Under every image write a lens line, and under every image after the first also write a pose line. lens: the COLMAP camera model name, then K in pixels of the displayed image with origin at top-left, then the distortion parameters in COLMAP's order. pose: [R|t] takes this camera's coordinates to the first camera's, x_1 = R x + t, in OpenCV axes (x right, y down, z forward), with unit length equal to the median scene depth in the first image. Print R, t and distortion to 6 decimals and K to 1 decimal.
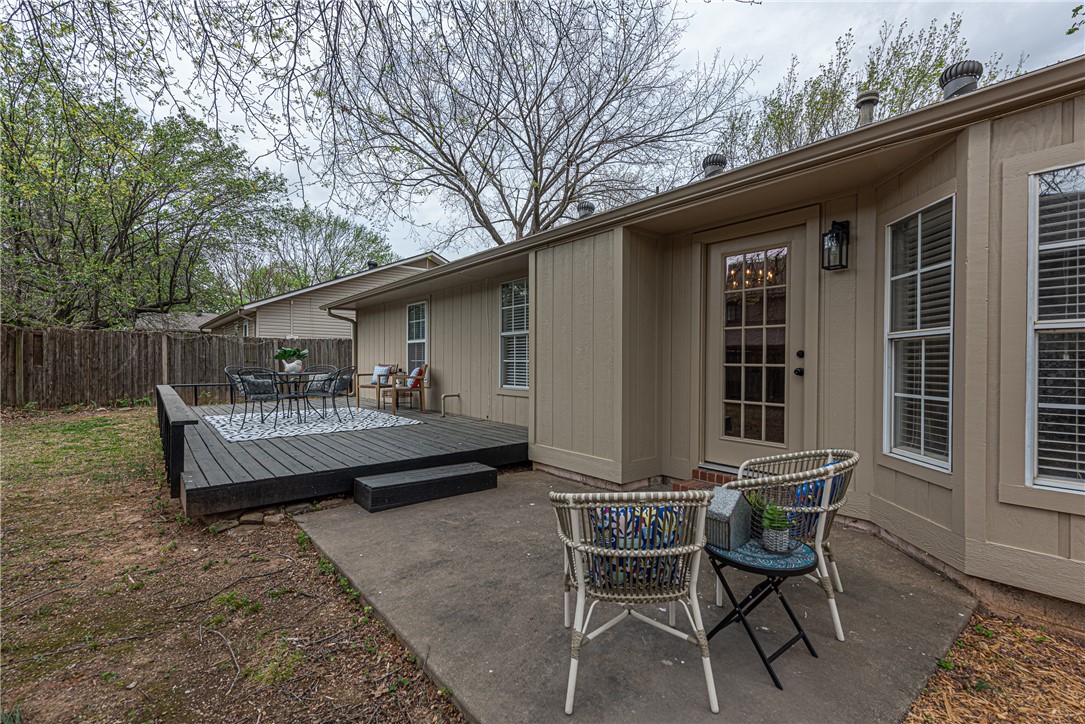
lens RADIAL K [[483.1, 0, 541.9], [0, 483.1, 365.3], [0, 0, 1]] dist [0.004093, 0.000151]
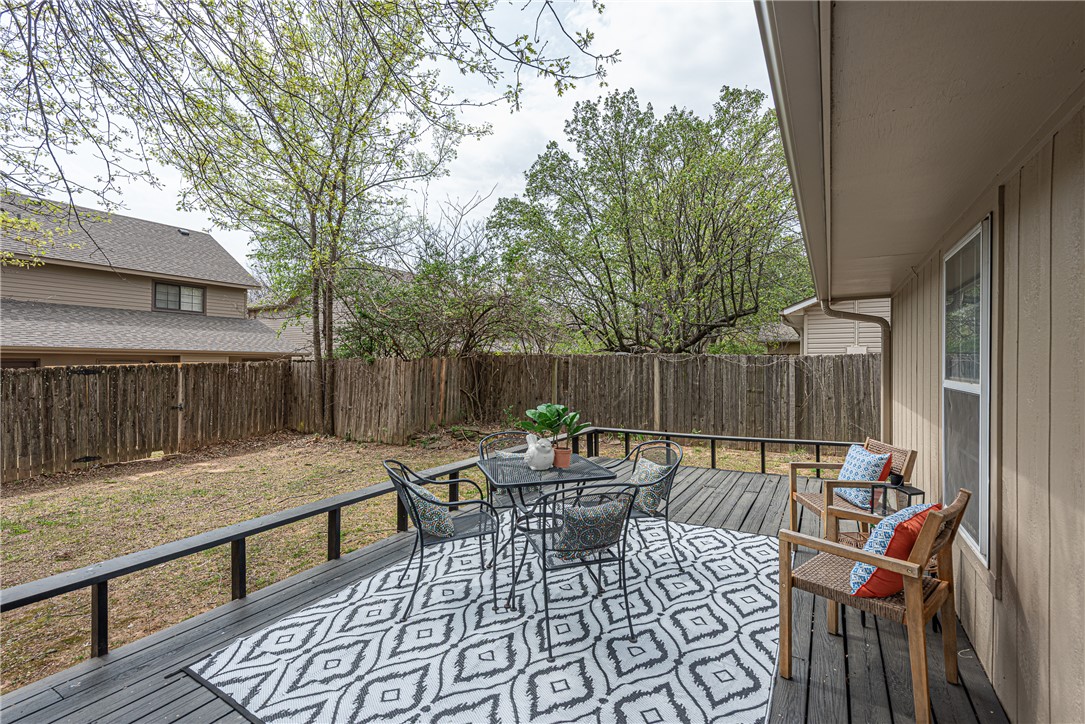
lens RADIAL K [[483.1, 0, 543.9], [0, 483.1, 364.5], [0, 0, 1]] dist [0.004093, 0.000151]
pose [[0.351917, -0.002600, -0.936028, -0.066854], [-0.006585, 0.999965, -0.005253, -0.045293], [0.936008, 0.008012, 0.351887, 0.528386]]
